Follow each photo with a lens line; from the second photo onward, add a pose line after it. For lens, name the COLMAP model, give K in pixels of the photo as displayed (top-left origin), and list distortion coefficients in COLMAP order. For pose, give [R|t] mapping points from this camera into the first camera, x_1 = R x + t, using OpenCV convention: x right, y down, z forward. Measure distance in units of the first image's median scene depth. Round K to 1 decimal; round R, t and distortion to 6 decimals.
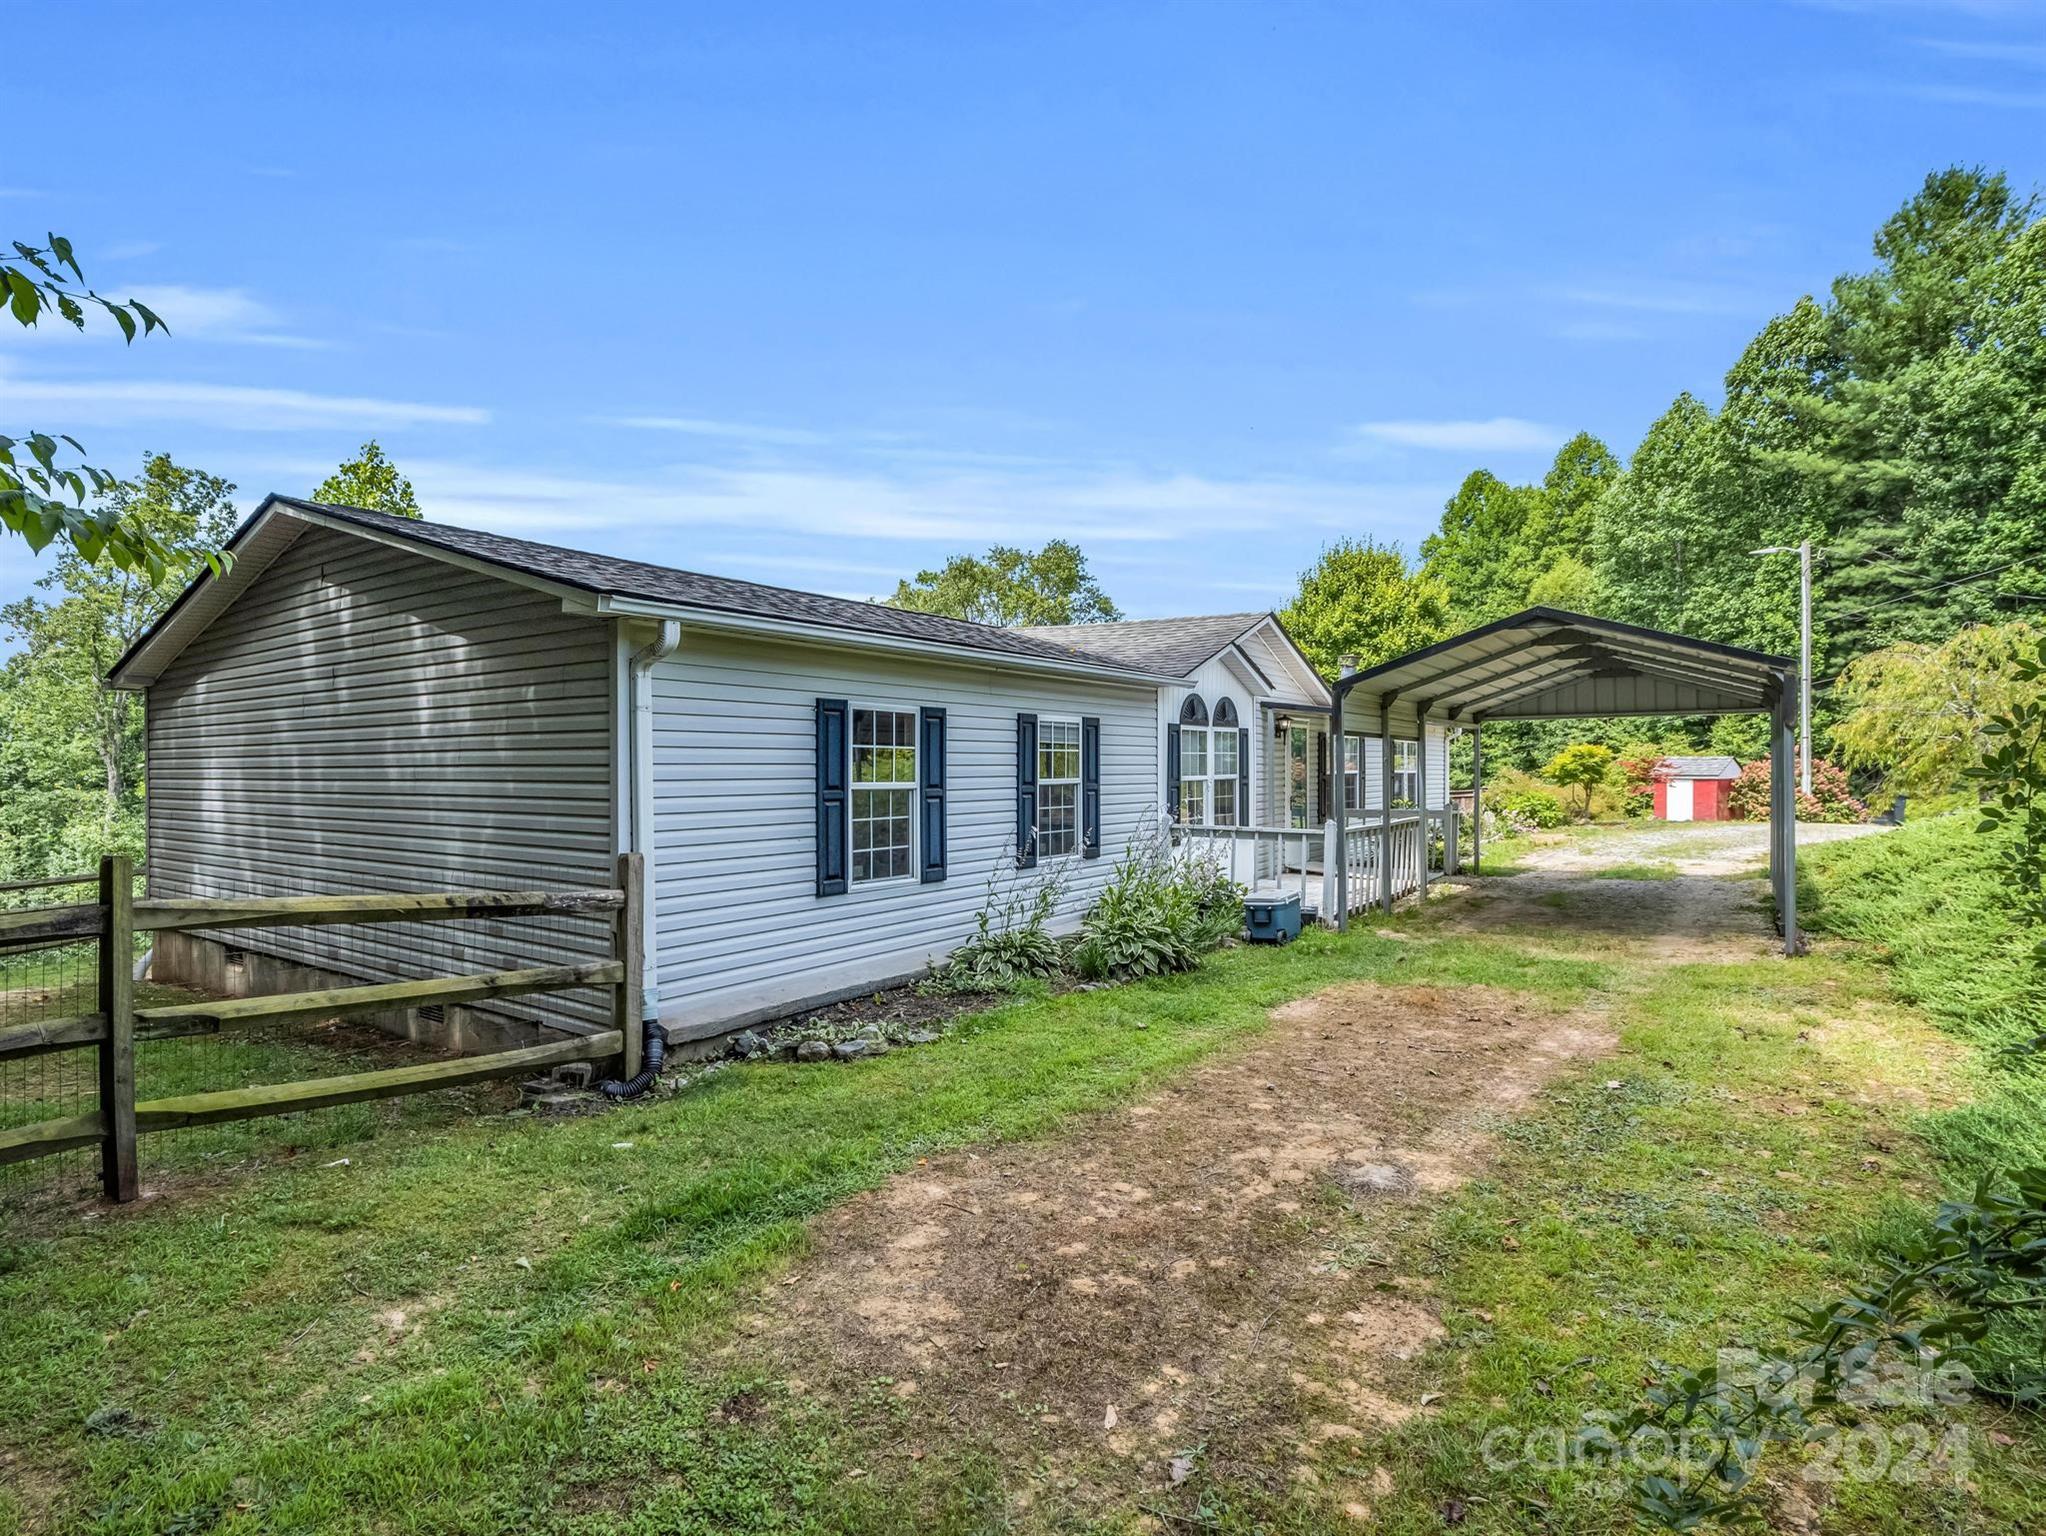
lens RADIAL K [[1029.2, 0, 995.4], [0, 1029.2, 770.2], [0, 0, 1]] dist [-0.008861, 0.000104]
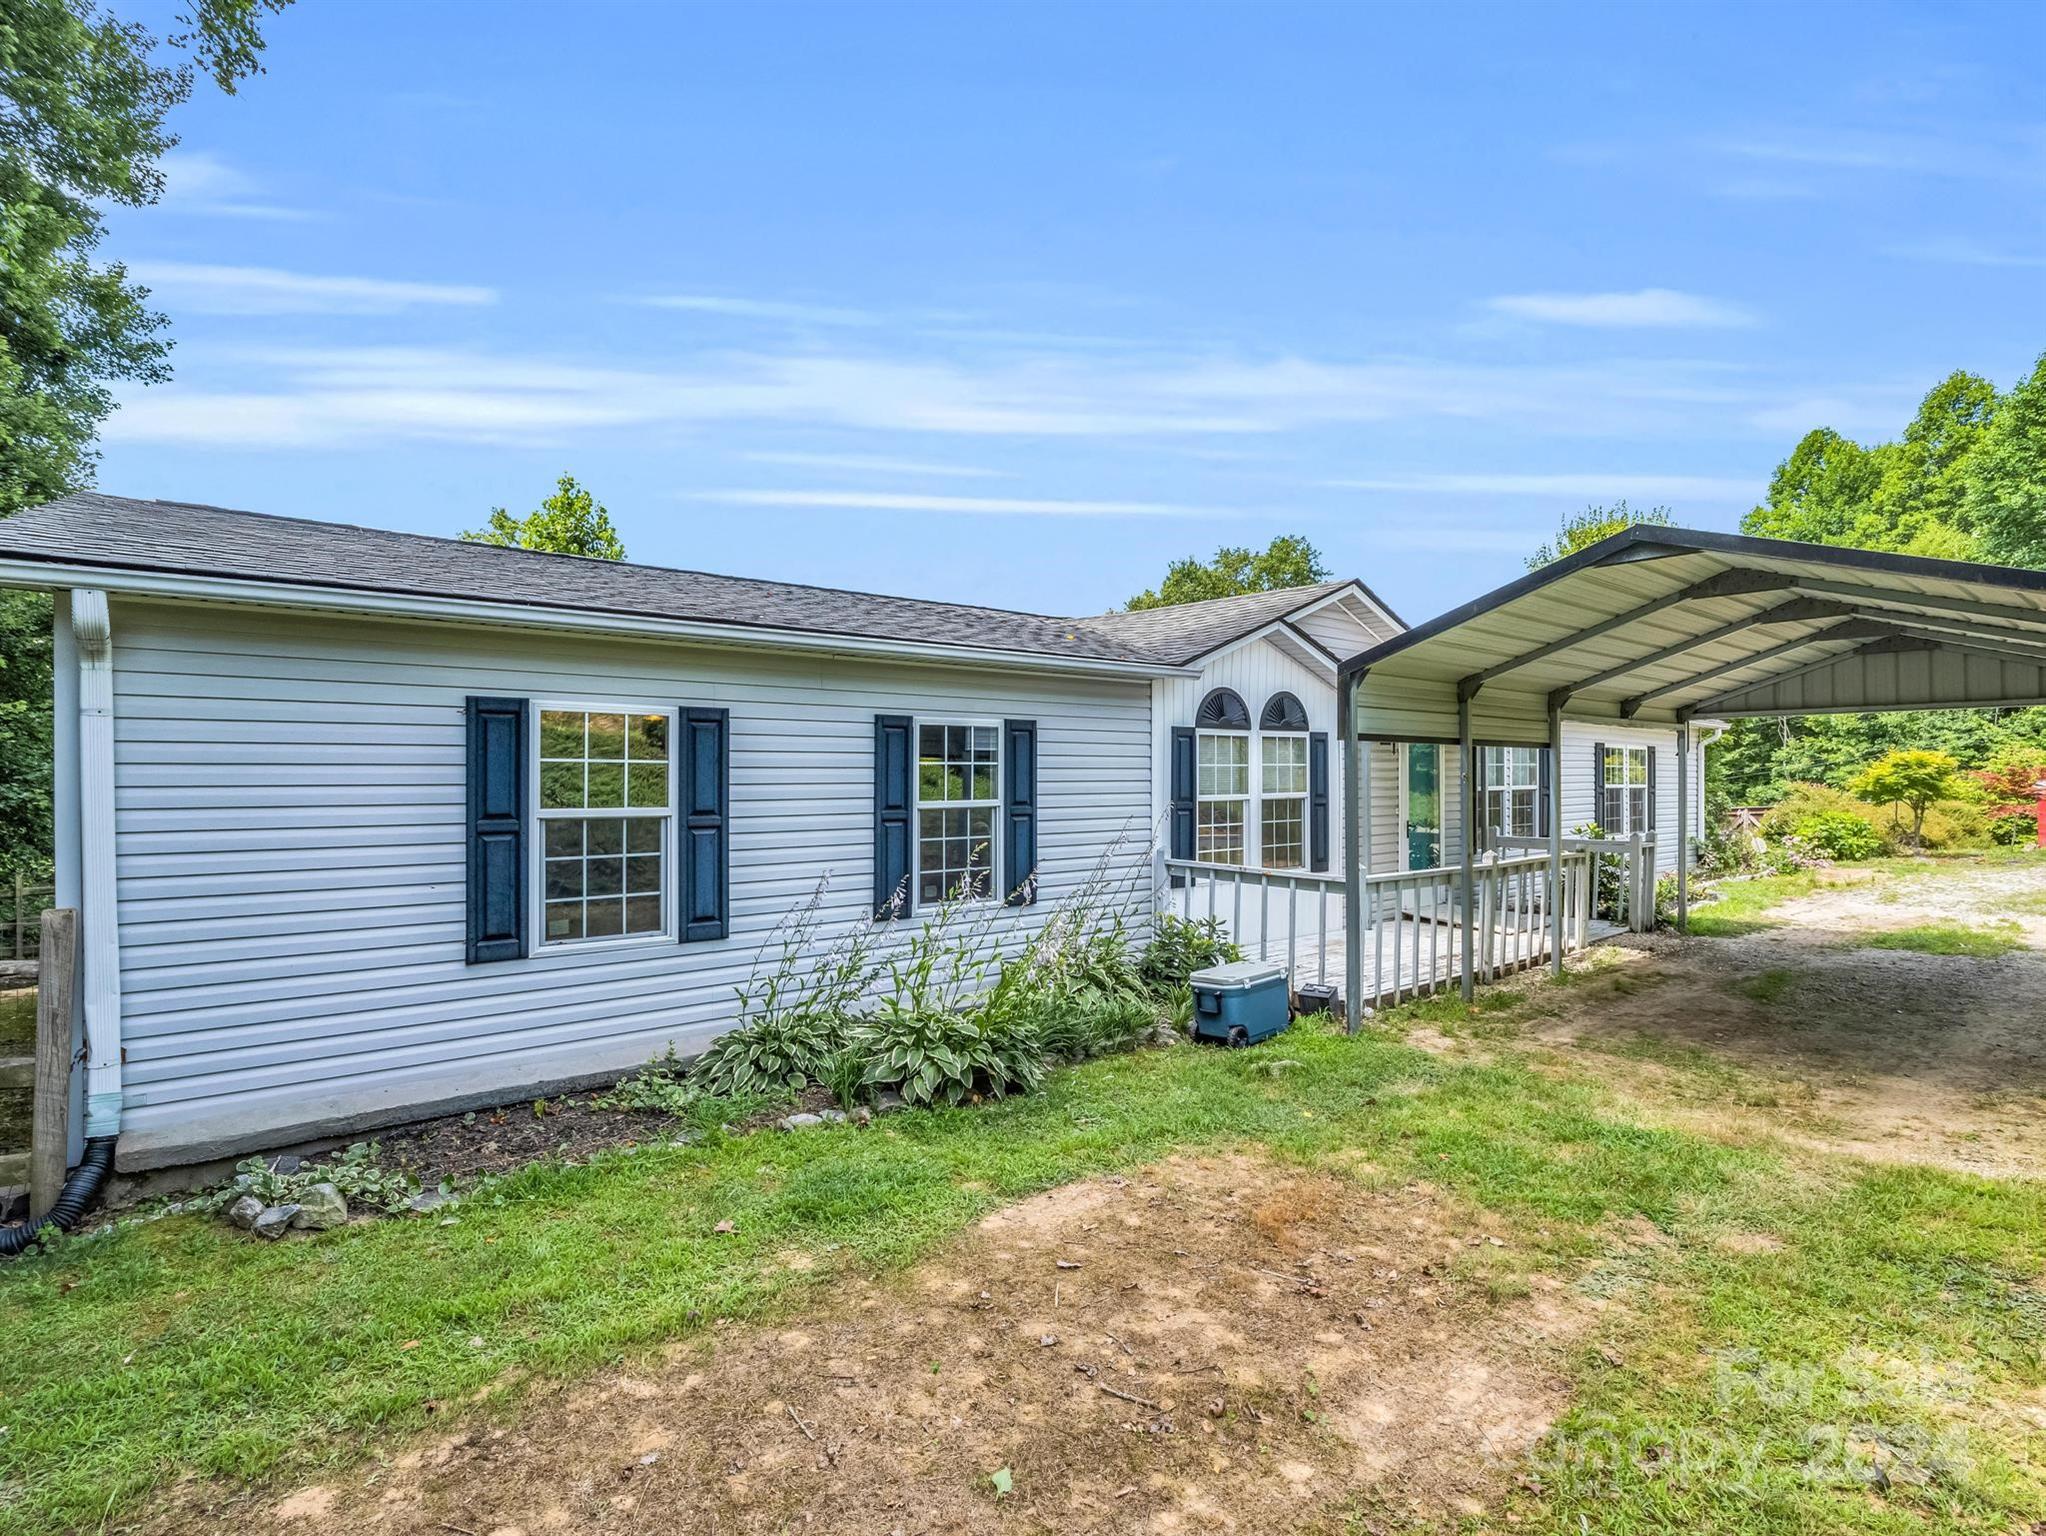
lens RADIAL K [[973.1, 0, 1025.8], [0, 973.1, 761.7], [0, 0, 1]] dist [-0.013218, -0.000330]
pose [[0.963875, -0.001548, -0.266351, 0.281275], [-0.002499, 0.999887, -0.014855, -0.009169], [0.266344, 0.014984, 0.963762, 0.301103]]
